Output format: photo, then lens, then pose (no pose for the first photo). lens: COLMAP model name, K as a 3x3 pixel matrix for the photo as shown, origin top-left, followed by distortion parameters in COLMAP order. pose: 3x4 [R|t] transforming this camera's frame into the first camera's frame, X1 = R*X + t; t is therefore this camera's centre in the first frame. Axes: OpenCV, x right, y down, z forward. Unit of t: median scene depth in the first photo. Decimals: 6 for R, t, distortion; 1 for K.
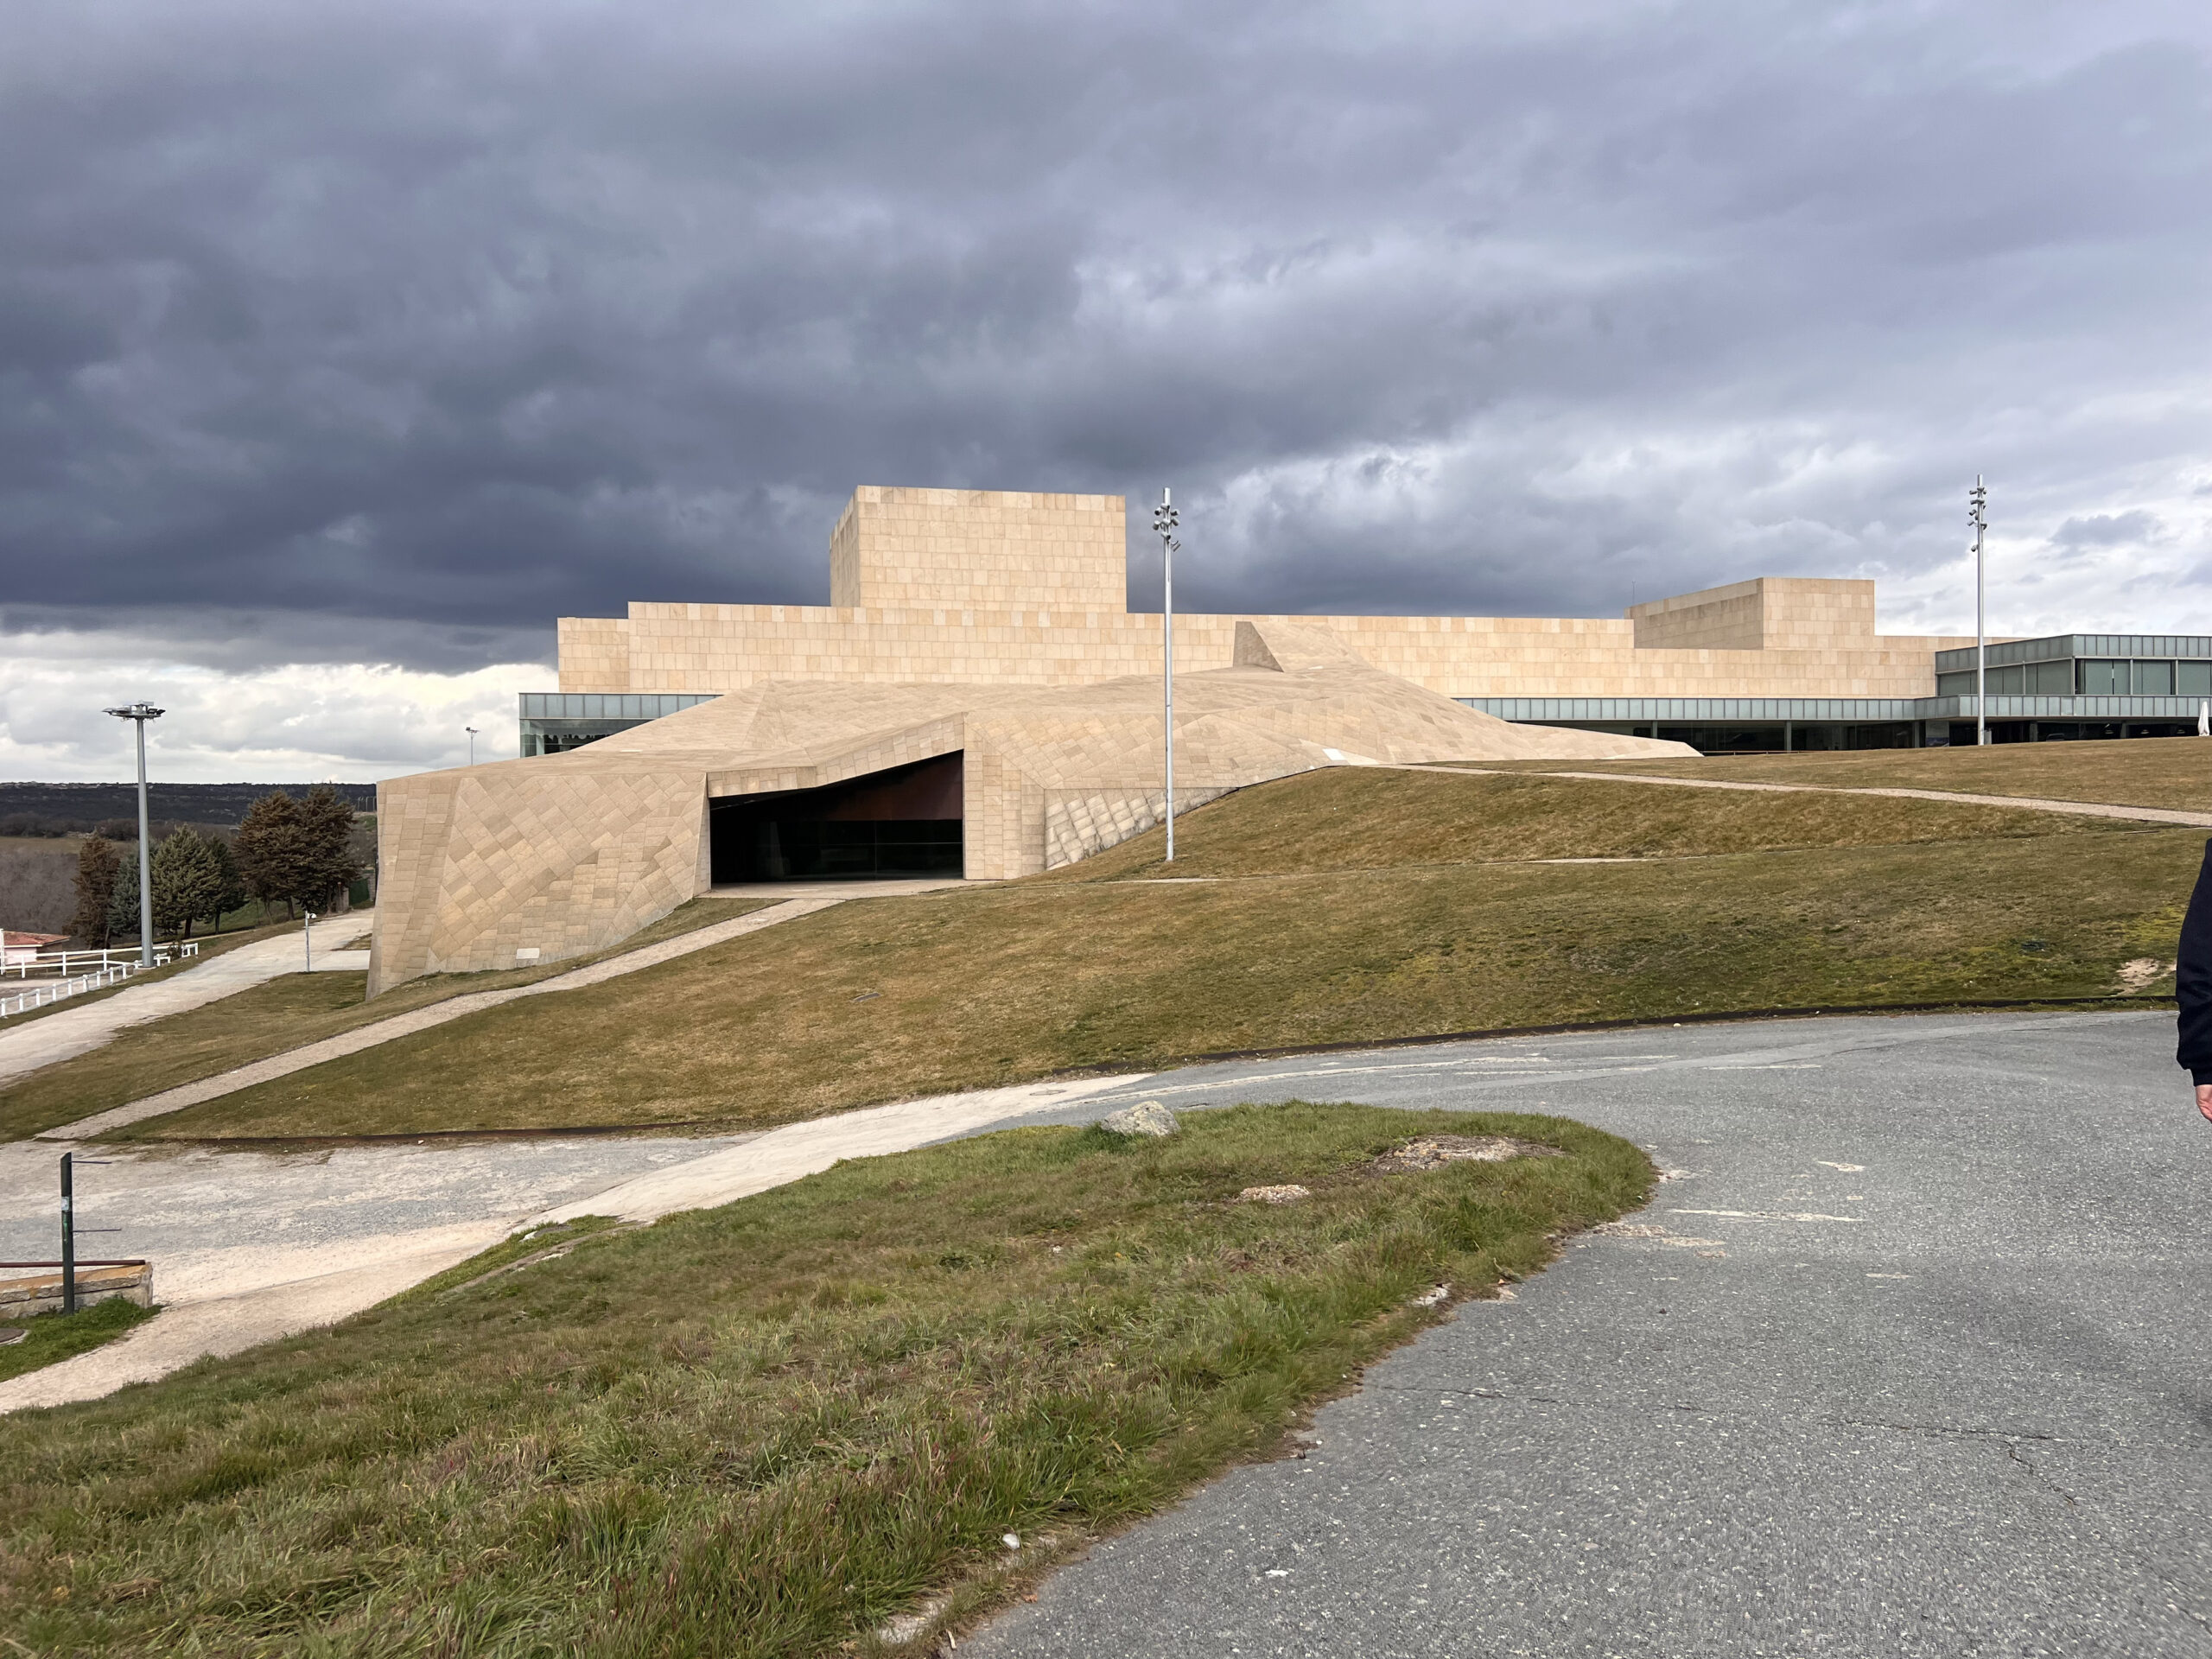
lens RADIAL K [[1650.7, 0, 1106.0], [0, 1650.7, 829.5], [0, 0, 1]] dist [0.166891, -0.481891]
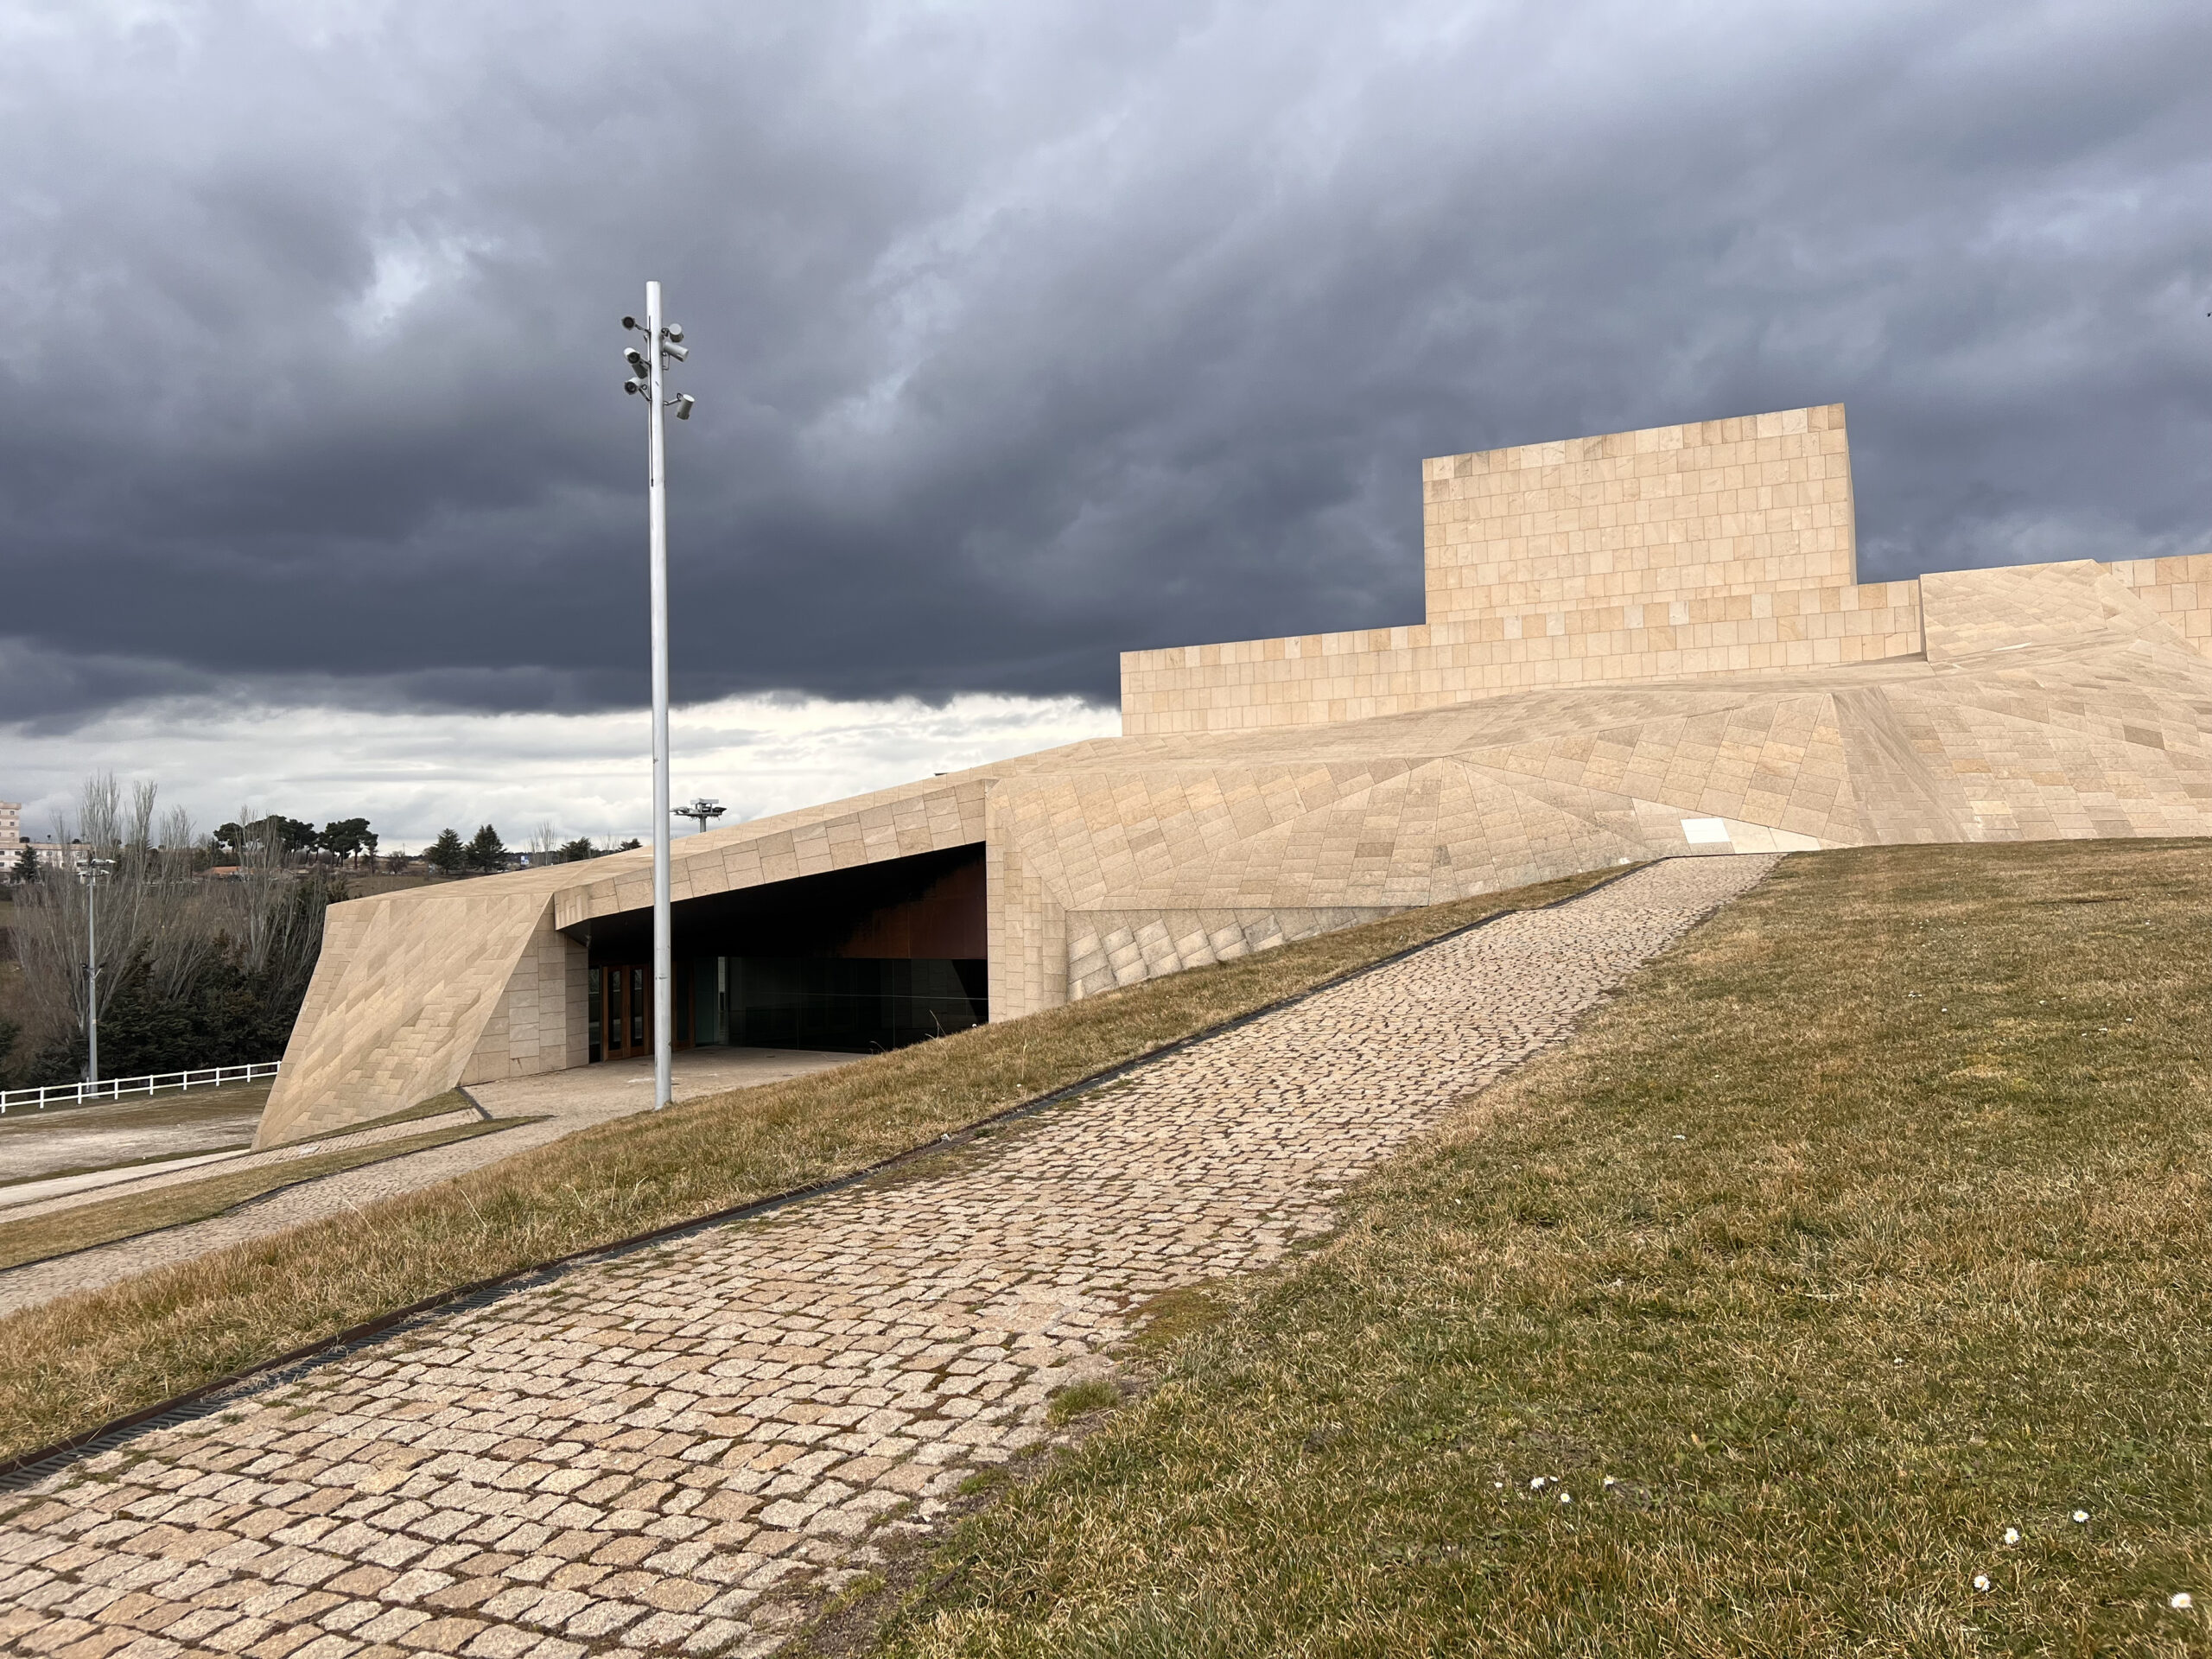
lens RADIAL K [[1650.7, 0, 1106.0], [0, 1650.7, 829.5], [0, 0, 1]] dist [0.166891, -0.481891]
pose [[0.766672, -0.027643, -0.641444, 0.216734], [0.004584, 0.999283, -0.037585, -0.020155], [0.642023, 0.025875, 0.766249, 0.377004]]
